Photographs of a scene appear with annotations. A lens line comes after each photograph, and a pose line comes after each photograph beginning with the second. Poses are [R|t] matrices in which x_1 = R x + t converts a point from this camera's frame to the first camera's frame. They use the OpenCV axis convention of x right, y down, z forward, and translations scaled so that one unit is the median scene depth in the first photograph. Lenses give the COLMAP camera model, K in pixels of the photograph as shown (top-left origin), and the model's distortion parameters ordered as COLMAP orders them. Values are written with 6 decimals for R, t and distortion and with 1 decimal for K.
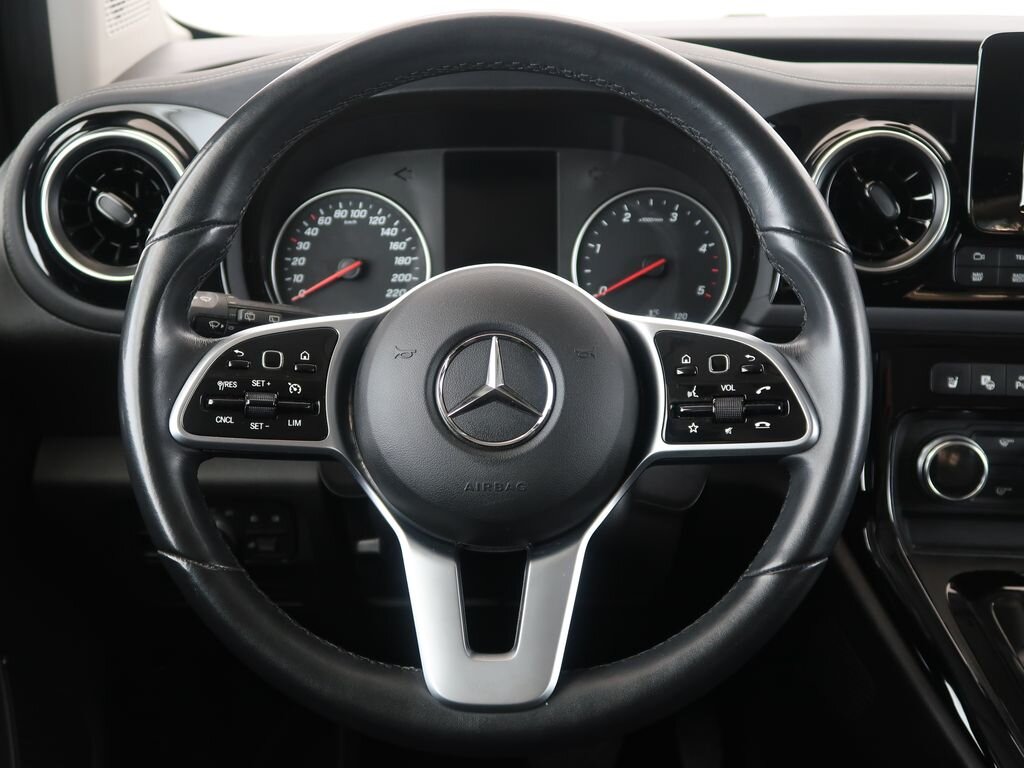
lens RADIAL K [[1378.5, 0, 515.6], [0, 1378.5, 379.3], [0, 0, 1]] dist [0.038810, 0.000000]
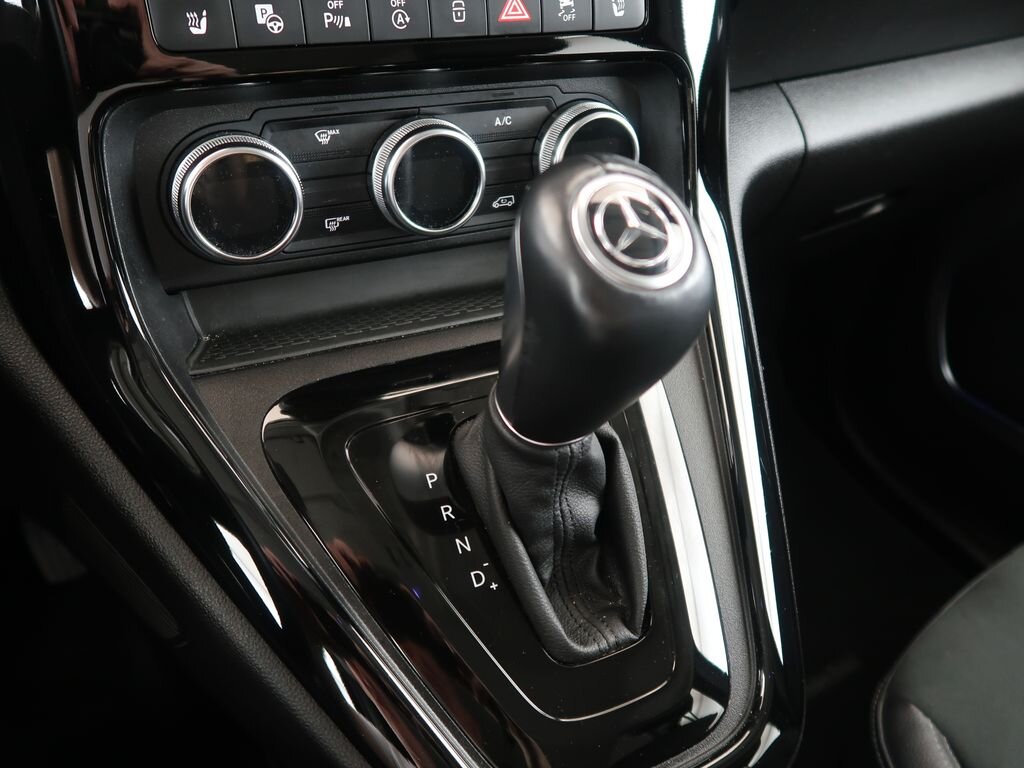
lens RADIAL K [[855.5, 0, 518.6], [0, 855.5, 385.4], [0, 0, 1]] dist [-0.002138, 0.009060]
pose [[0.857979, -0.257109, 0.444711, 0.254084], [0.083977, 0.924283, 0.372356, 0.017580], [-0.506775, -0.282128, 0.814606, 0.685714]]
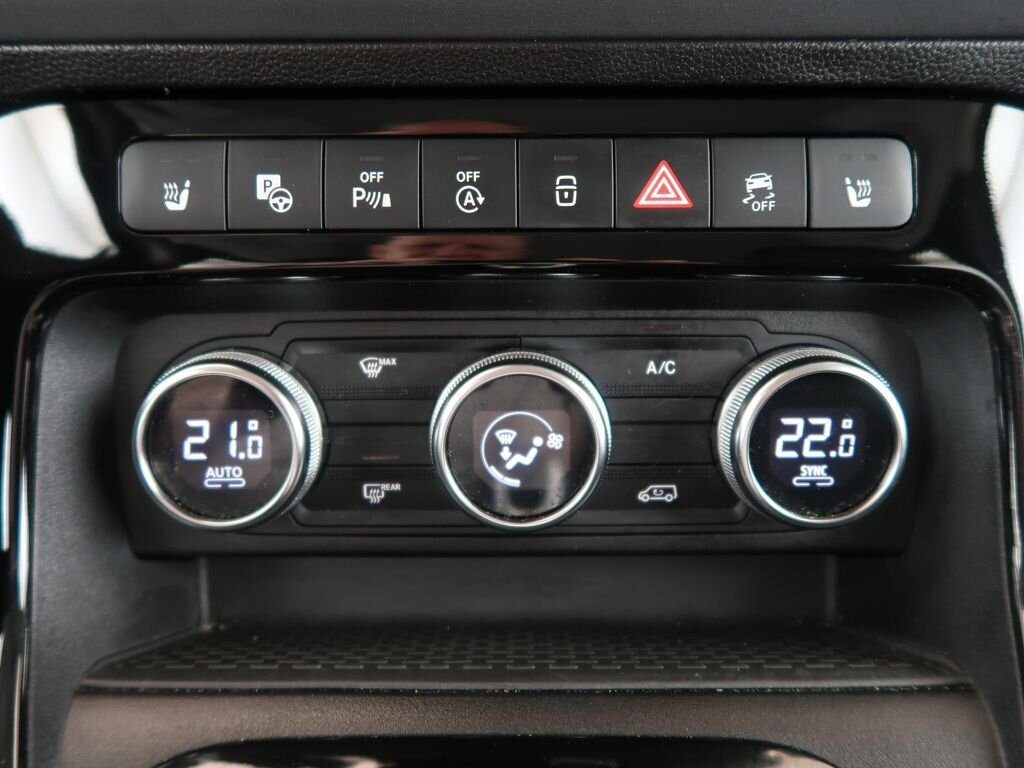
lens RADIAL K [[795.6, 0, 516.5], [0, 795.6, 379.8], [0, 0, 1]] dist [-0.029842, 0.001041]
pose [[0.997548, -0.035728, 0.060186, 0.398469], [0.035456, 0.999356, 0.005588, 0.051930], [-0.060347, -0.003441, 0.998172, 0.816347]]
